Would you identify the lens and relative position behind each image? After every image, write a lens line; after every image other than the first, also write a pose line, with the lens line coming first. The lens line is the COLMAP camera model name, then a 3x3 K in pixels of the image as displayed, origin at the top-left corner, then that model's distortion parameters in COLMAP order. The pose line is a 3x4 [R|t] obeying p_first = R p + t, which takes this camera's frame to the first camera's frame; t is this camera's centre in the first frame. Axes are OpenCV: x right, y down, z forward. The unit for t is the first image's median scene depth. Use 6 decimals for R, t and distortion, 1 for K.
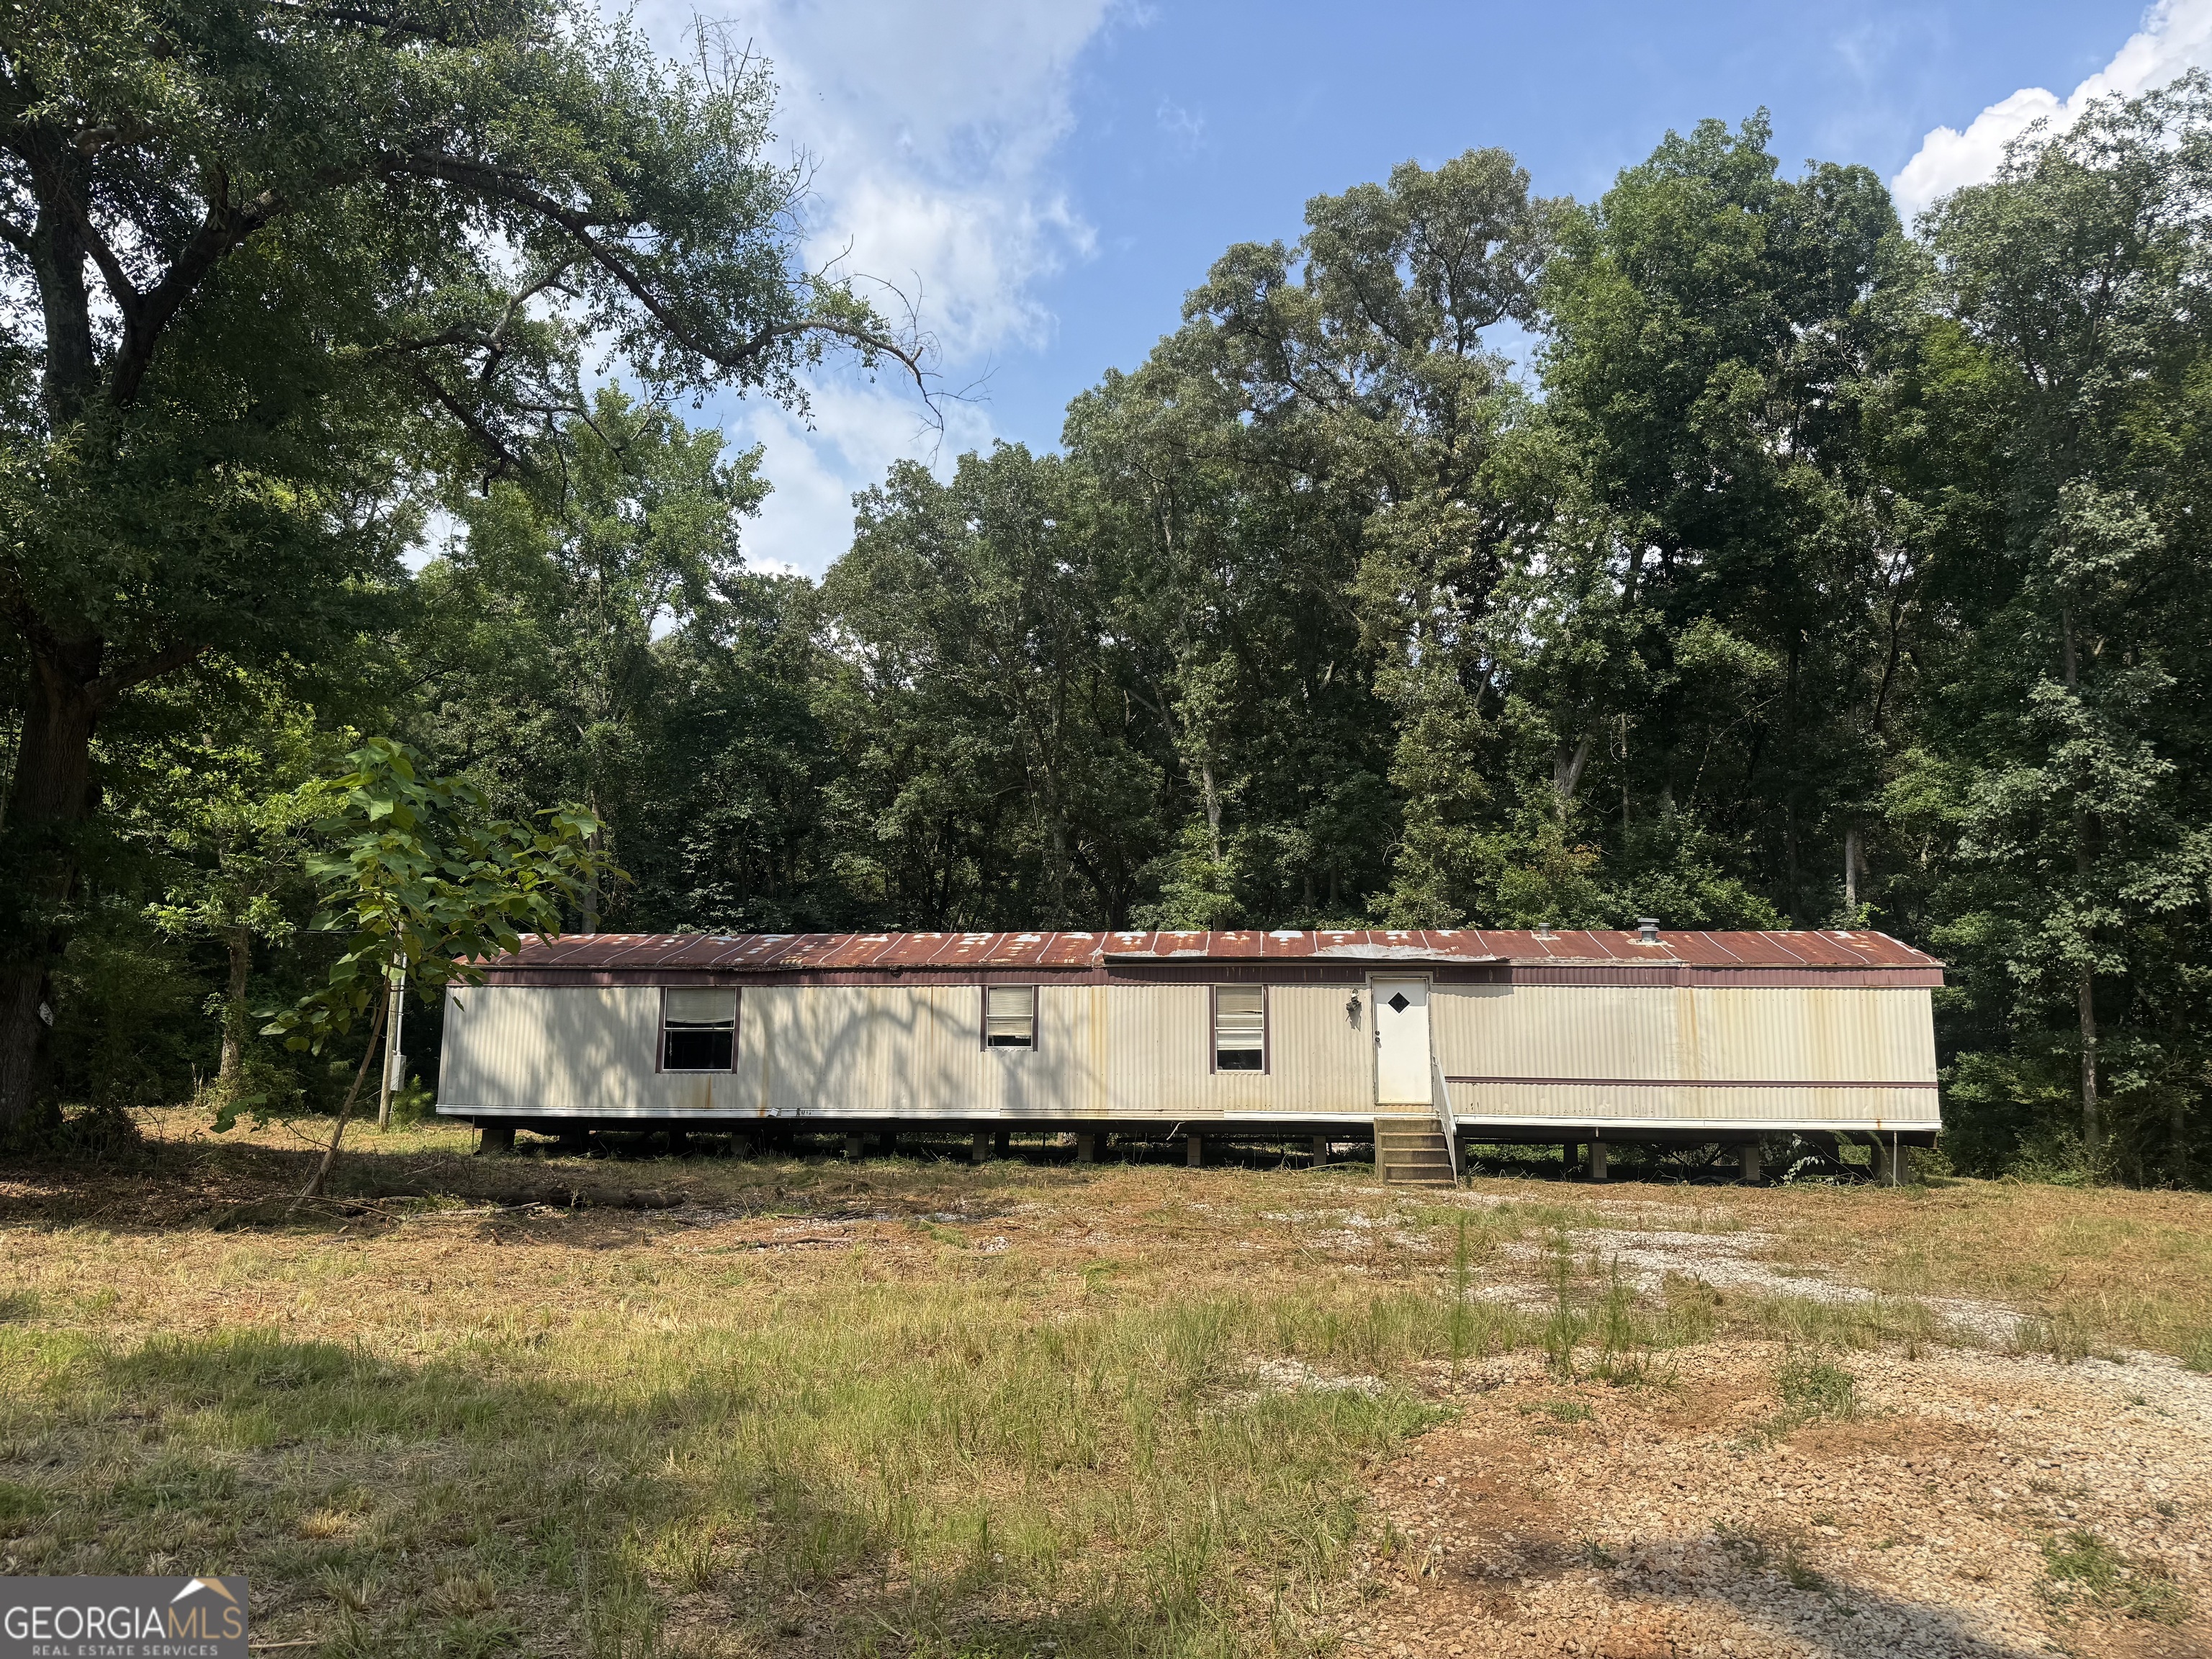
lens RADIAL K [[1544.0, 0, 1107.2], [0, 1544.0, 829.2], [0, 0, 1]] dist [0.050299, -0.042505]
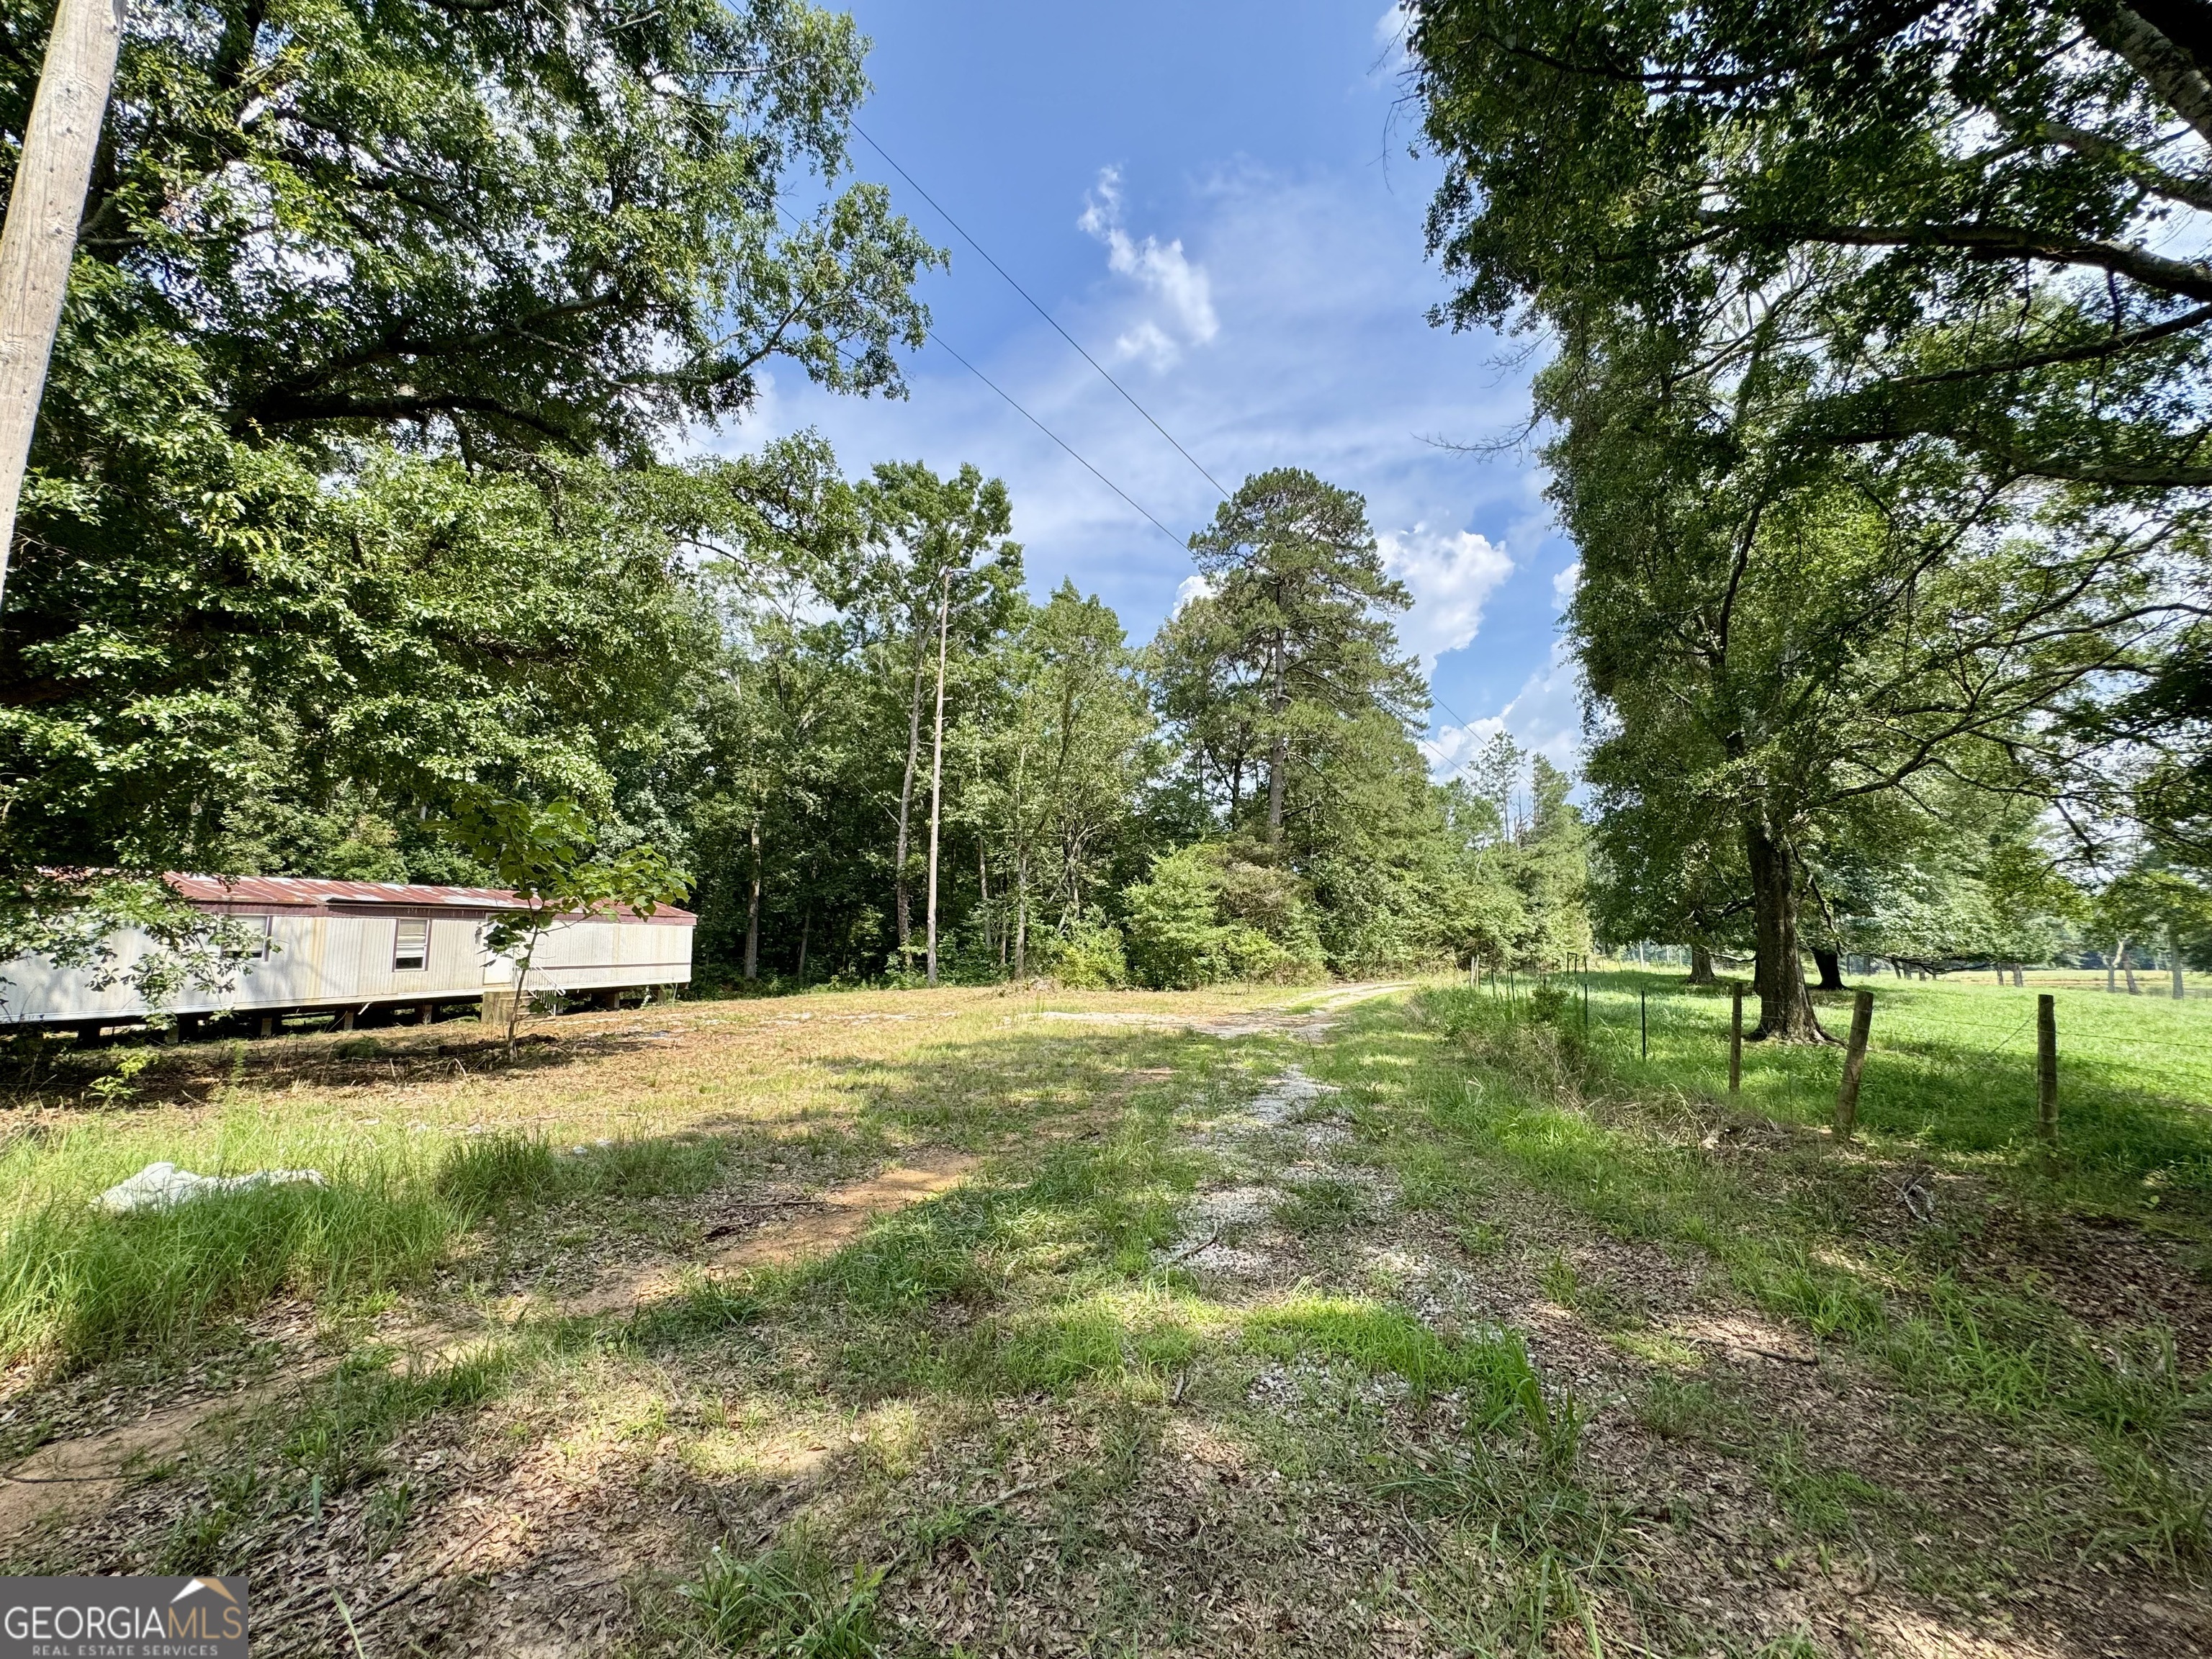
lens RADIAL K [[881.2, 0, 1108.6], [0, 881.2, 828.1], [0, 0, 1]] dist [0.010376, -0.000435]
pose [[0.127258, 0.121051, 0.984455, -0.759990], [-0.132184, 0.985741, -0.104123, 0.007771], [-0.983022, -0.116878, 0.141444, 0.152543]]
